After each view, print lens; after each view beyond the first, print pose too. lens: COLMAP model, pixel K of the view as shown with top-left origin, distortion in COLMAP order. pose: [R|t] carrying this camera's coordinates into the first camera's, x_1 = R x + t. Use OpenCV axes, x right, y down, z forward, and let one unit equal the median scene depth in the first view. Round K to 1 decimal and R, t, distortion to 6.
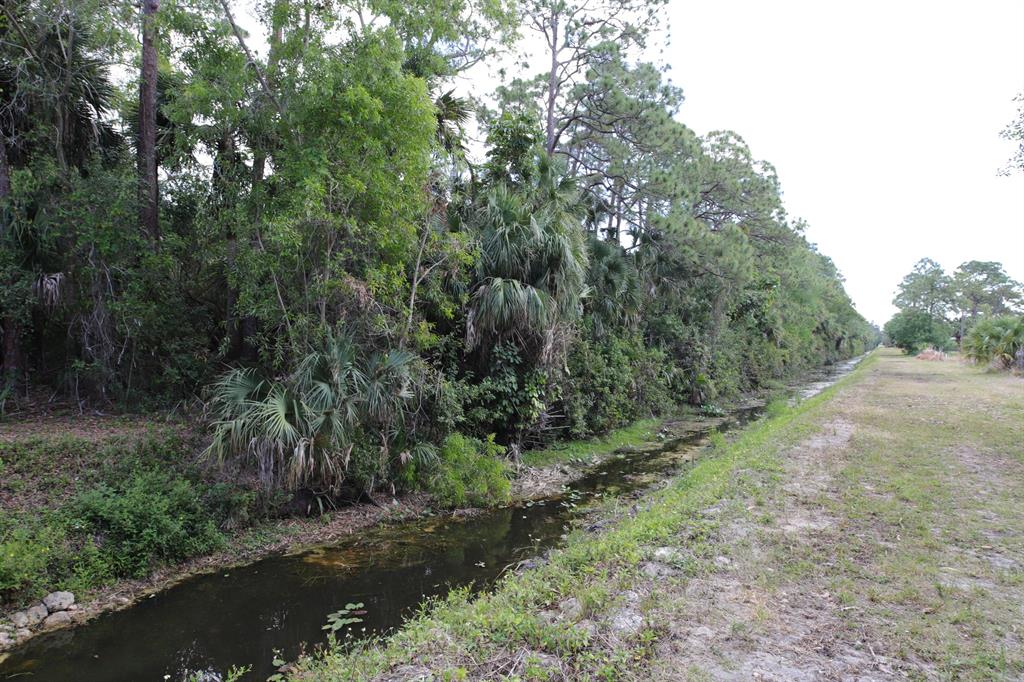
lens RADIAL K [[593.4, 0, 511.9], [0, 593.4, 343.0], [0, 0, 1]] dist [-0.017120, 0.000073]
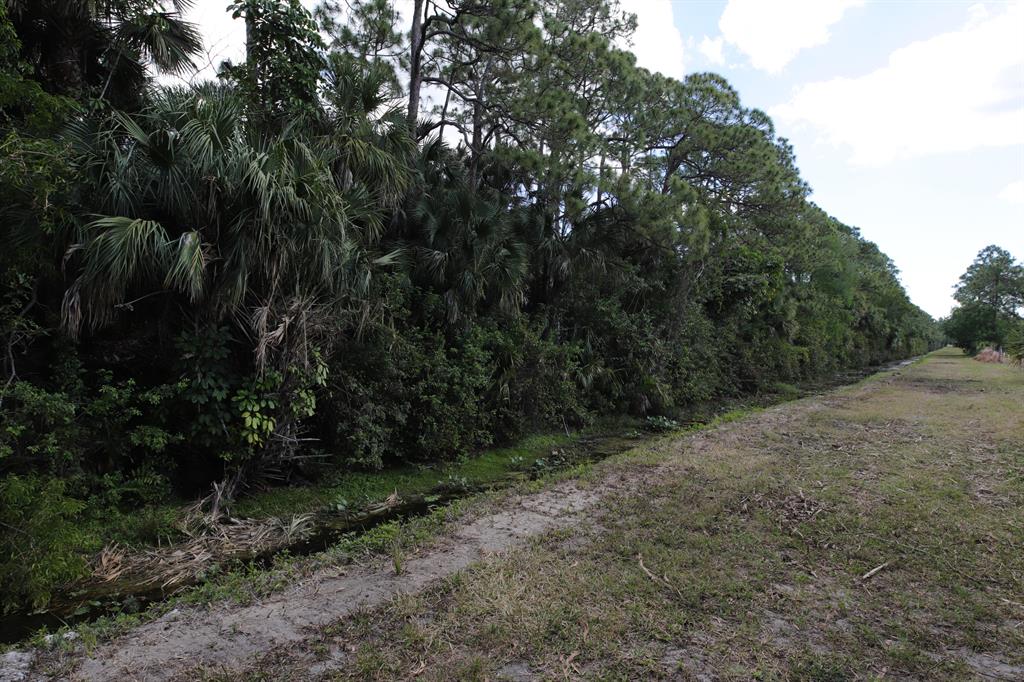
lens RADIAL K [[593.4, 0, 512.2], [0, 593.4, 339.6], [0, 0, 1]] dist [-0.017120, 0.000073]
pose [[0.996421, 0.011172, -0.083793, 0.080866], [-0.010965, 0.999936, 0.002925, 0.001741], [0.083820, -0.001996, 0.996479, 0.082747]]
